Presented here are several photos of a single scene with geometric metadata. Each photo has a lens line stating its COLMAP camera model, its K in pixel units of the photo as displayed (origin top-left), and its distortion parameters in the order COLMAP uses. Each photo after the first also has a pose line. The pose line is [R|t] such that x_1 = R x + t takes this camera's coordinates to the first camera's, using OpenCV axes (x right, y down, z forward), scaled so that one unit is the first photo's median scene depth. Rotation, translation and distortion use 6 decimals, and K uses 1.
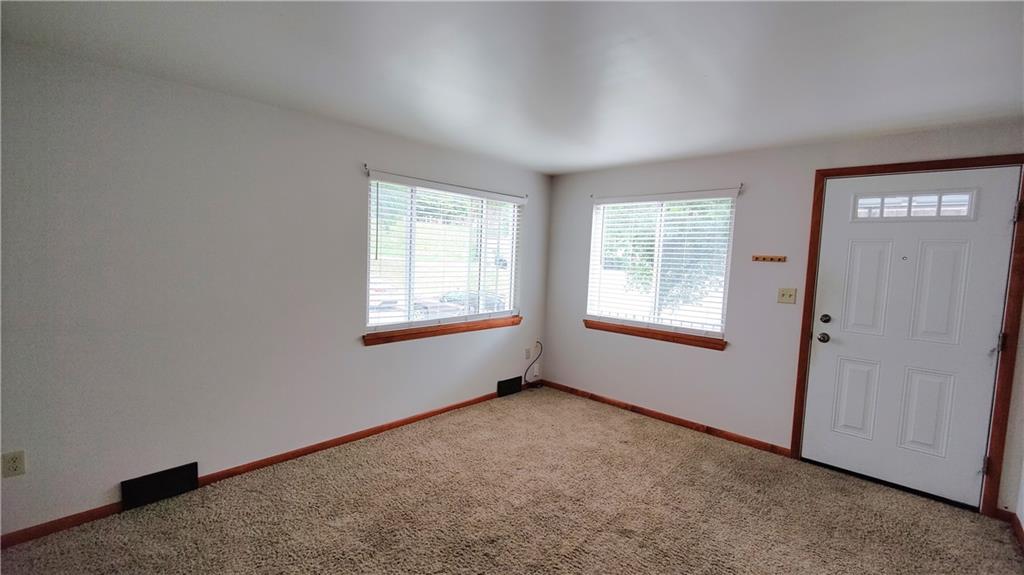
lens RADIAL K [[439.6, 0, 511.9], [0, 439.6, 289.2], [0, 0, 1]] dist [0.000403, -0.003647]
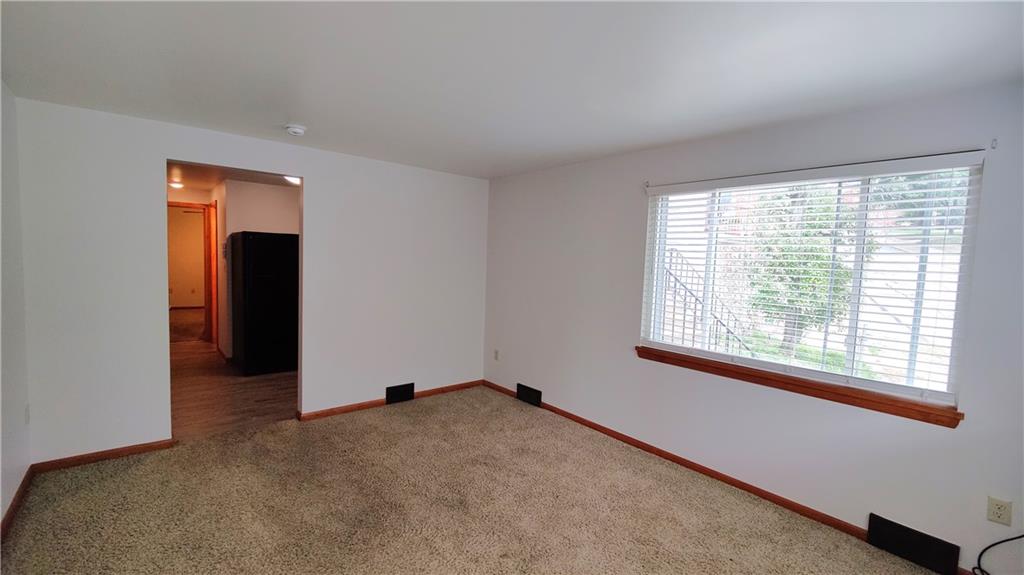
lens RADIAL K [[439.6, 0, 511.7], [0, 439.6, 289.2], [0, 0, 1]] dist [0.000403, -0.003647]
pose [[-0.136454, 0.018261, -0.990478, 0.670544], [-0.124930, 0.991530, 0.035492, -0.026497], [0.982737, 0.128584, -0.133017, 0.752263]]
